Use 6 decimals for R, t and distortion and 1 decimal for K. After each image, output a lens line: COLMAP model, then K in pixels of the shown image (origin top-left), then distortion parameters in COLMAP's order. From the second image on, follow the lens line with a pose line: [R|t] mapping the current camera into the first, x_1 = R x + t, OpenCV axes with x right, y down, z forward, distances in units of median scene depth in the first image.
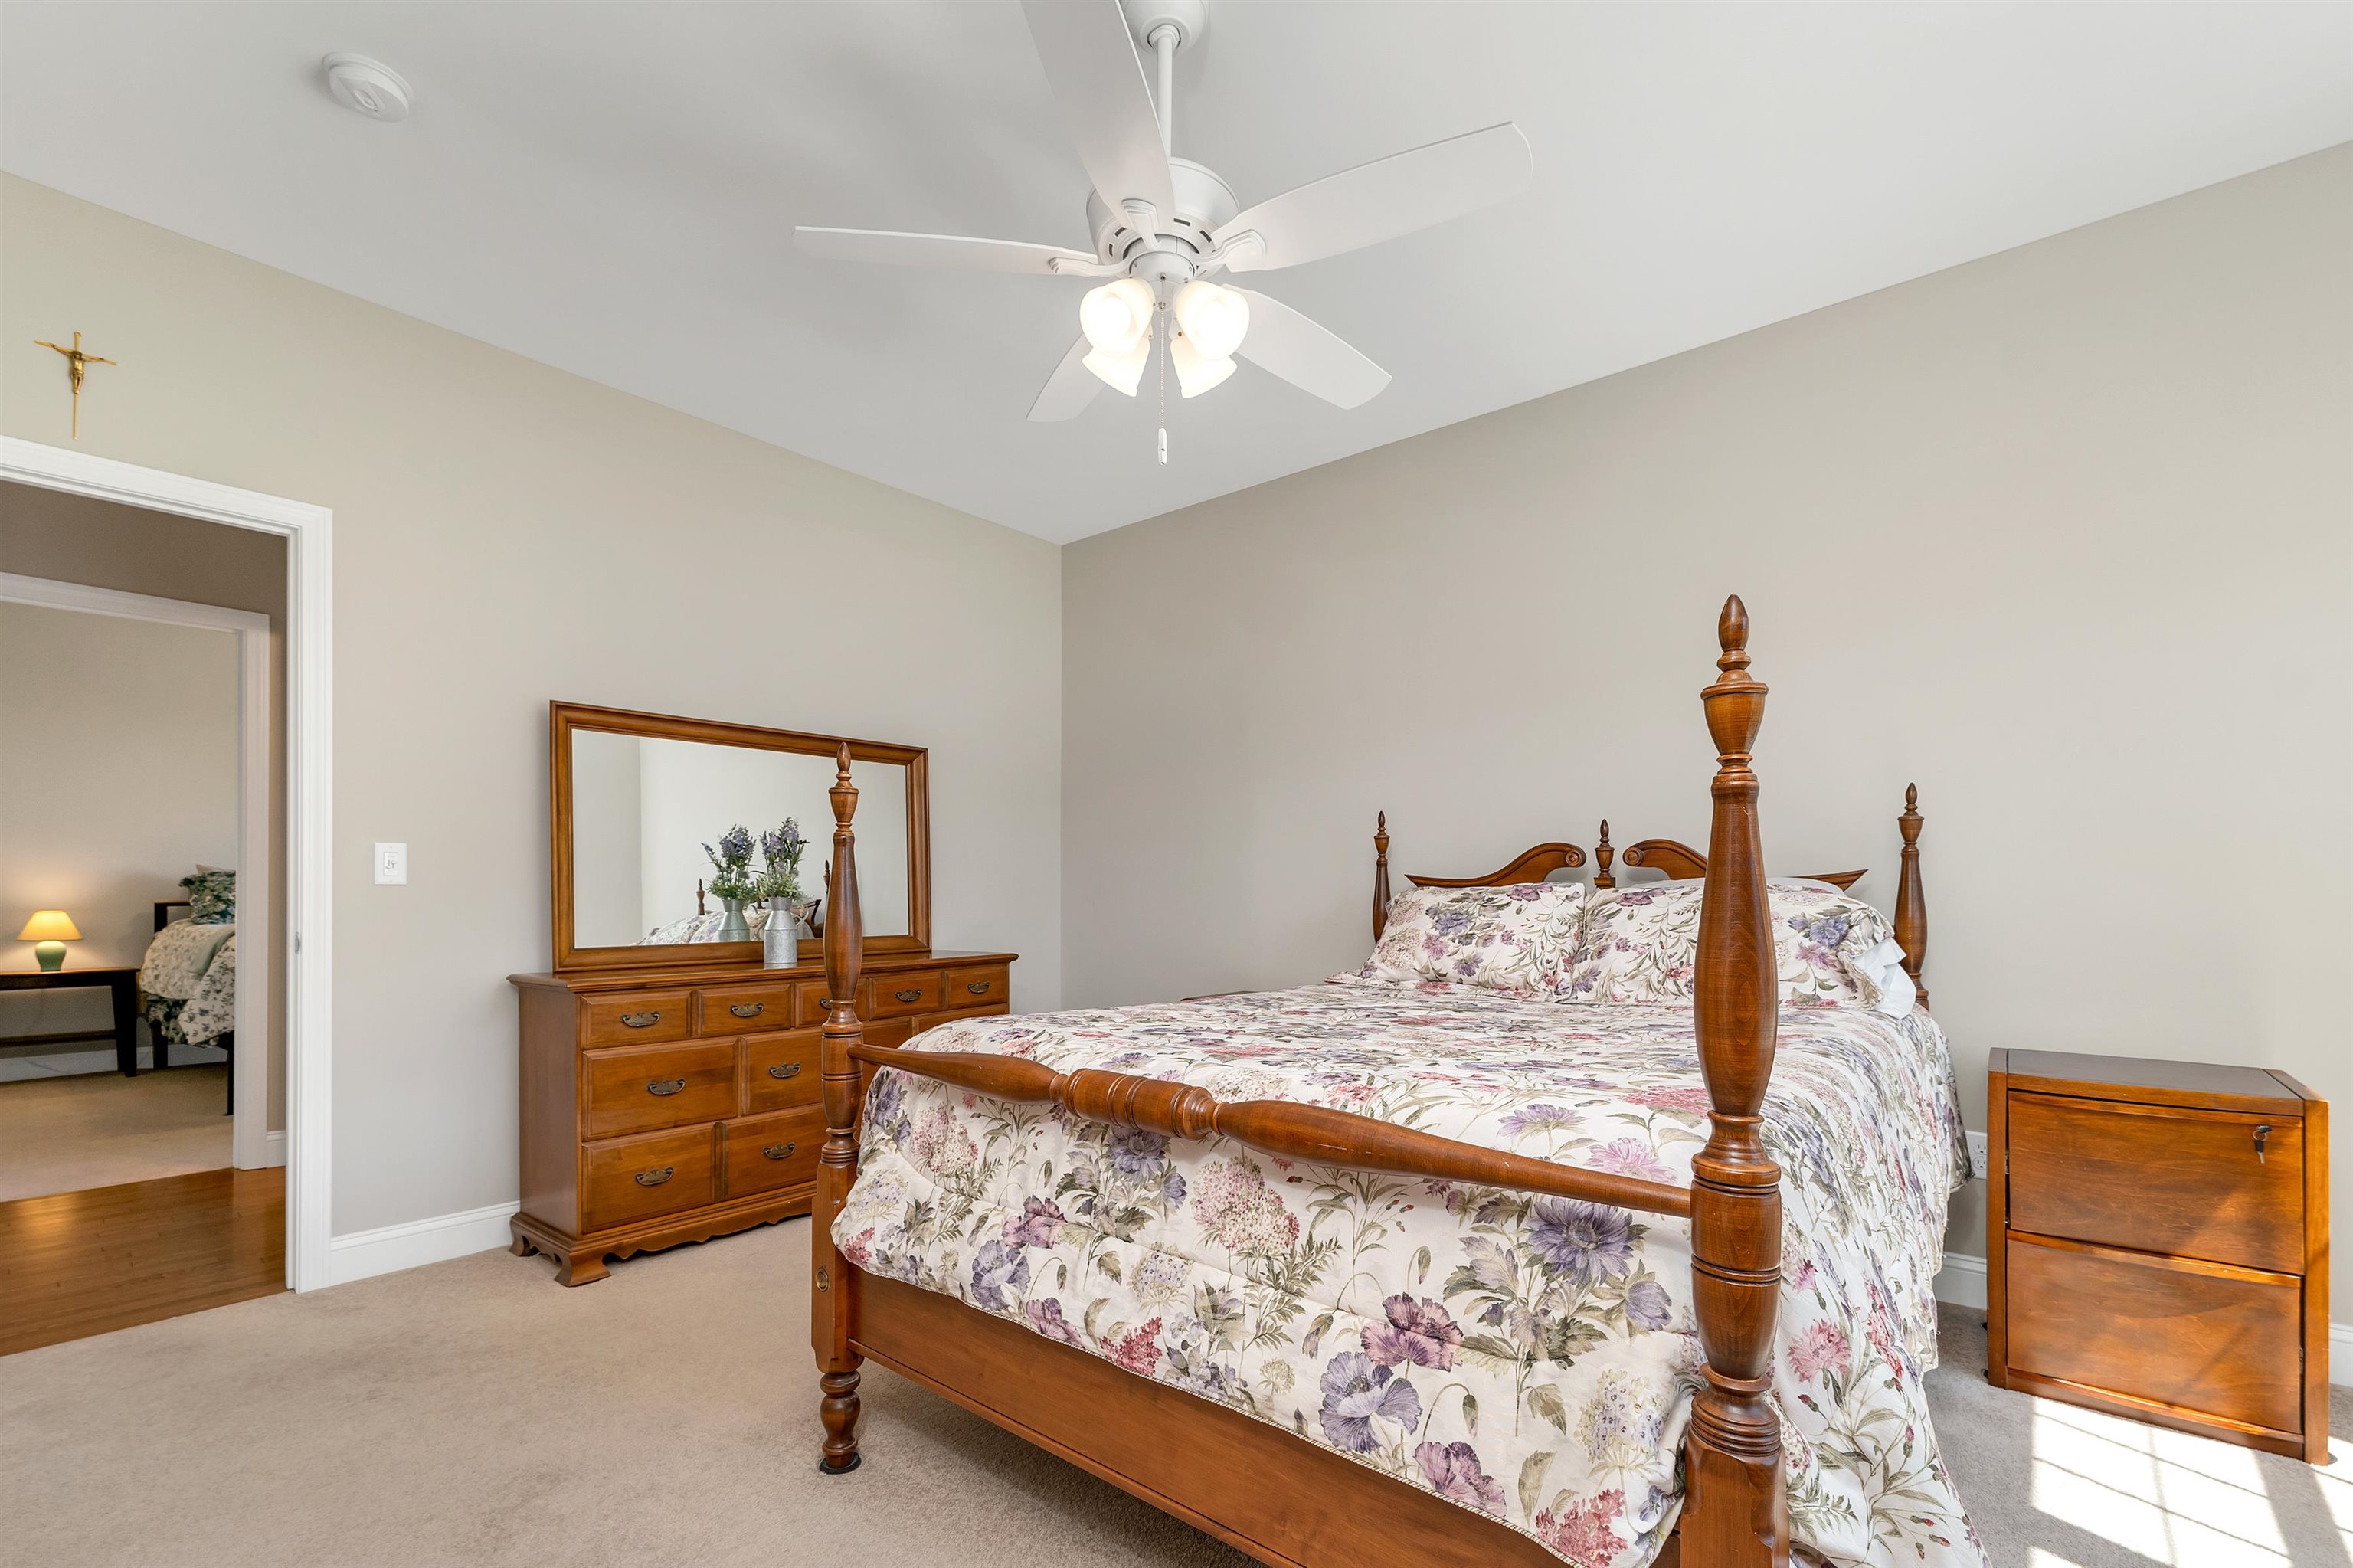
lens RADIAL K [[1025.9, 0, 1210.1], [0, 1025.9, 872.5], [0, 0, 1]] dist [-0.000120, 0.000214]
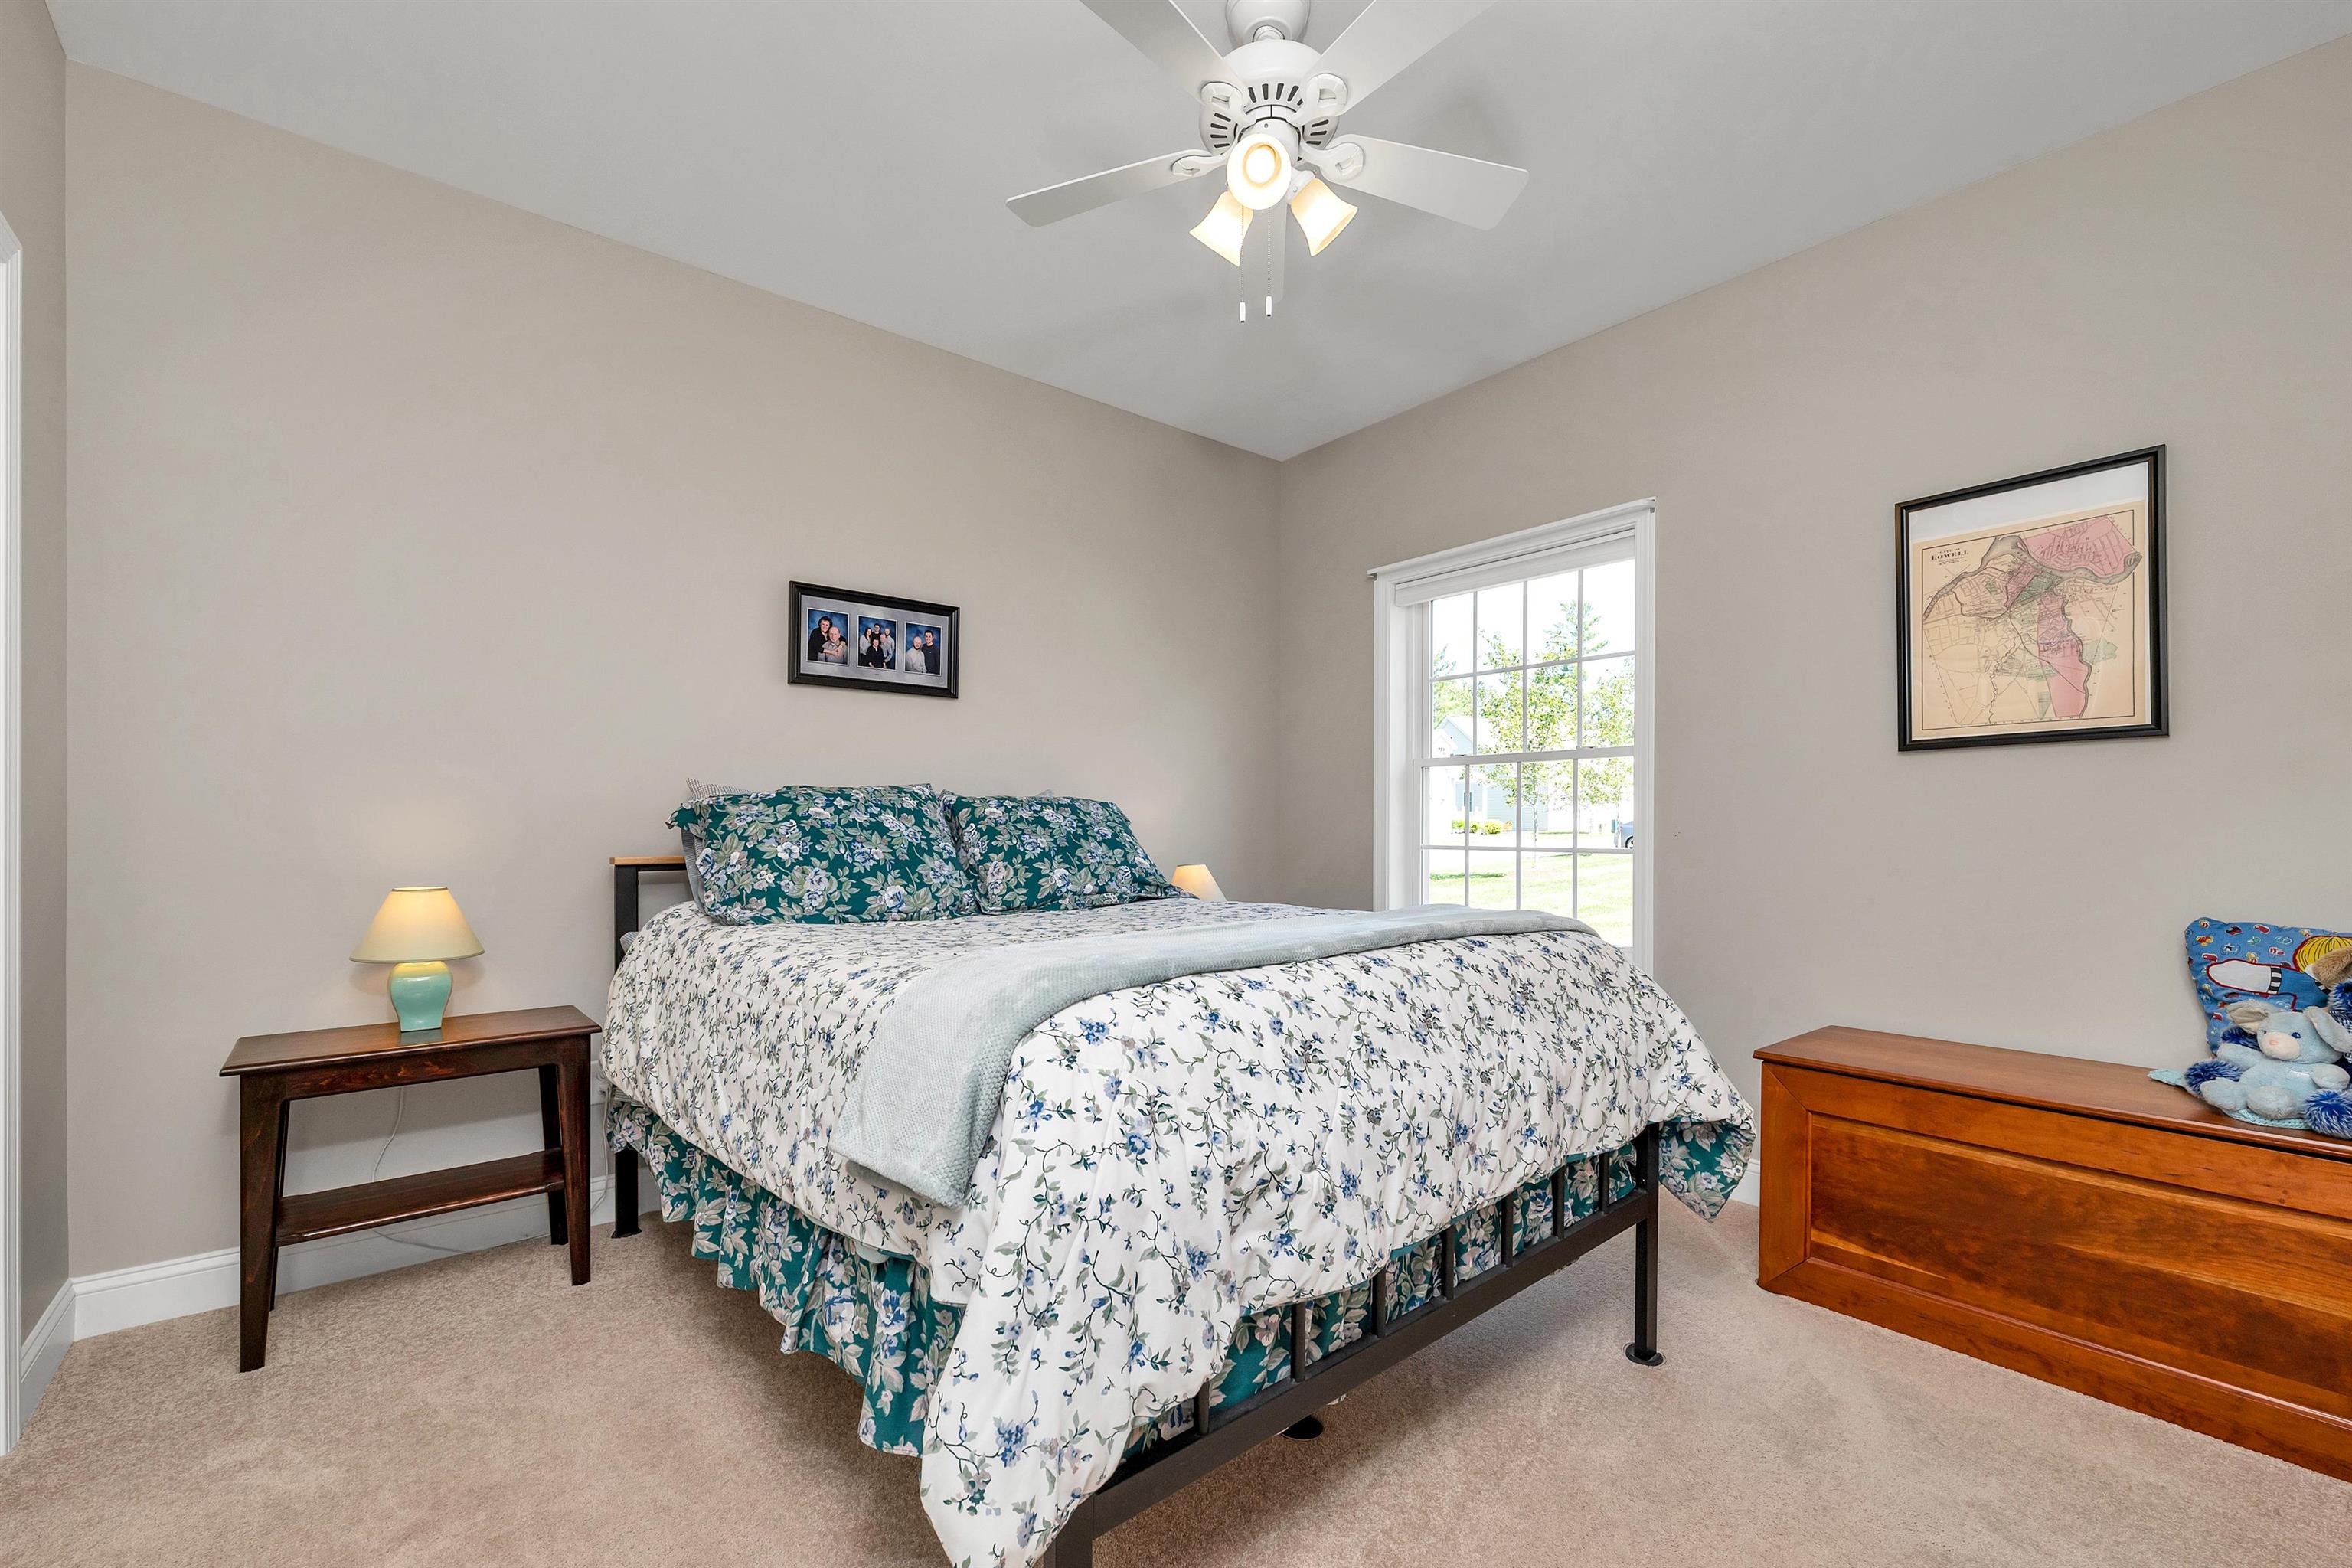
lens RADIAL K [[1025.4, 0, 1176.2], [0, 1025.4, 804.2], [0, 0, 1]] dist [-0.000120, 0.000214]
pose [[0.977382, -0.006315, -0.211387, -0.716030], [0.007836, 0.999949, 0.006358, 0.003002], [0.211336, -0.007871, 0.977382, 0.636290]]
